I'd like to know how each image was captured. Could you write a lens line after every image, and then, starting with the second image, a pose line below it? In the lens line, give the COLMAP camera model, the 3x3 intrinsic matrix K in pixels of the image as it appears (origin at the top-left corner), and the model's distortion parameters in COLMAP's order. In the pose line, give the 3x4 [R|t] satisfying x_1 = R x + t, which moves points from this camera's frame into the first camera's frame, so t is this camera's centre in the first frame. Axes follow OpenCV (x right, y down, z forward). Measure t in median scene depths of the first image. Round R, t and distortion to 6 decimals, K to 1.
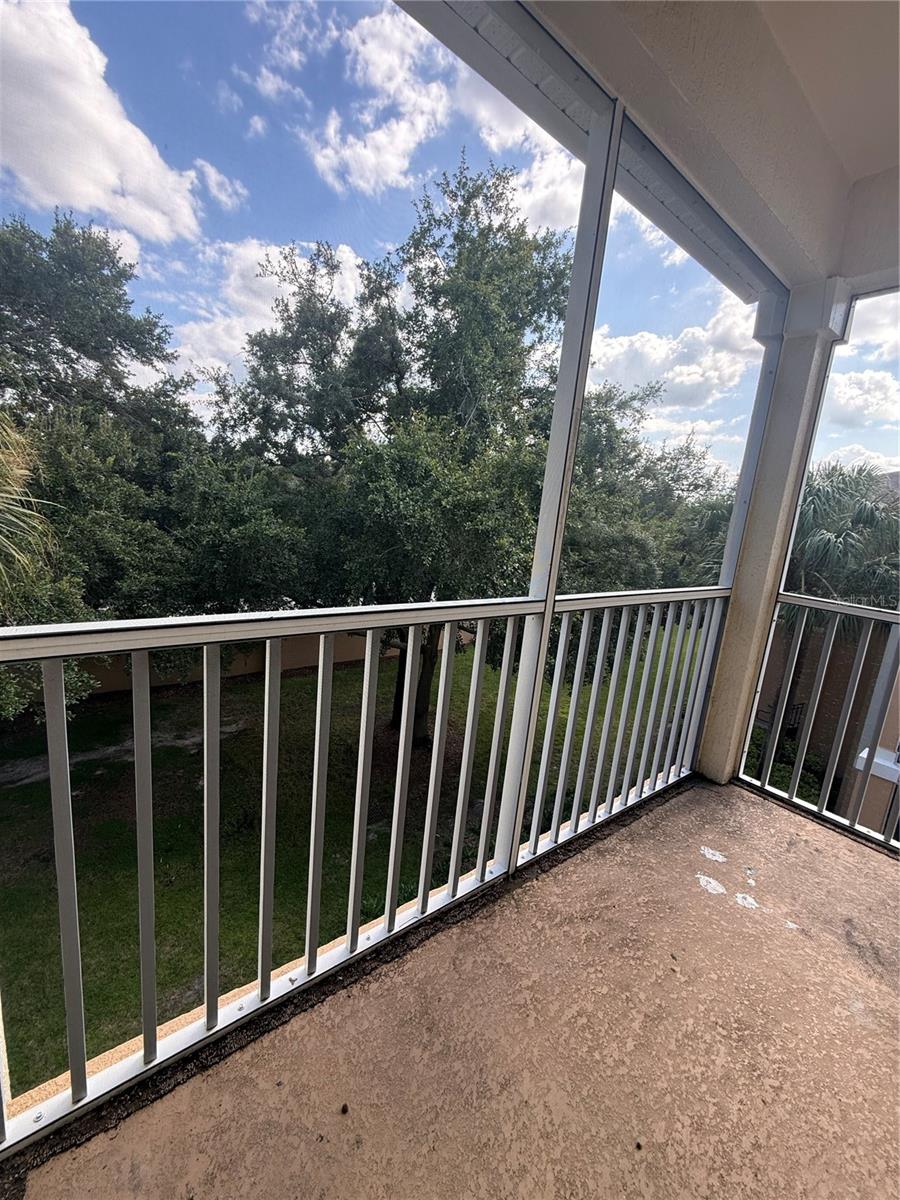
lens RADIAL K [[478.0, 0, 450.4], [0, 478.0, 596.7], [0, 0, 1]] dist [-0.005105, 0.001212]
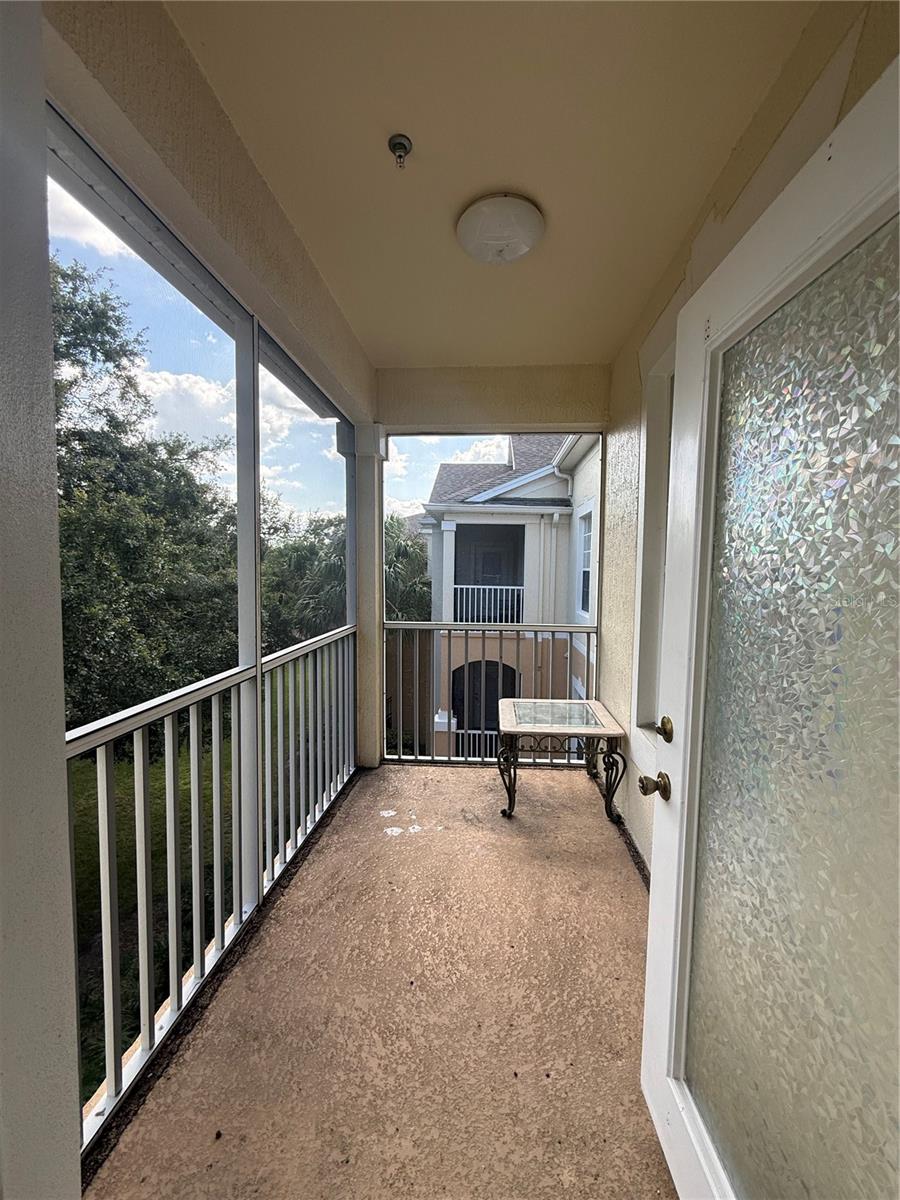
lens RADIAL K [[478.0, 0, 454.4], [0, 478.0, 598.5], [0, 0, 1]] dist [-0.005105, 0.001212]
pose [[0.673806, -0.135087, 0.726455, -0.206021], [0.191370, 0.981505, 0.005014, -0.044250], [-0.713697, 0.135644, 0.687195, -0.160502]]
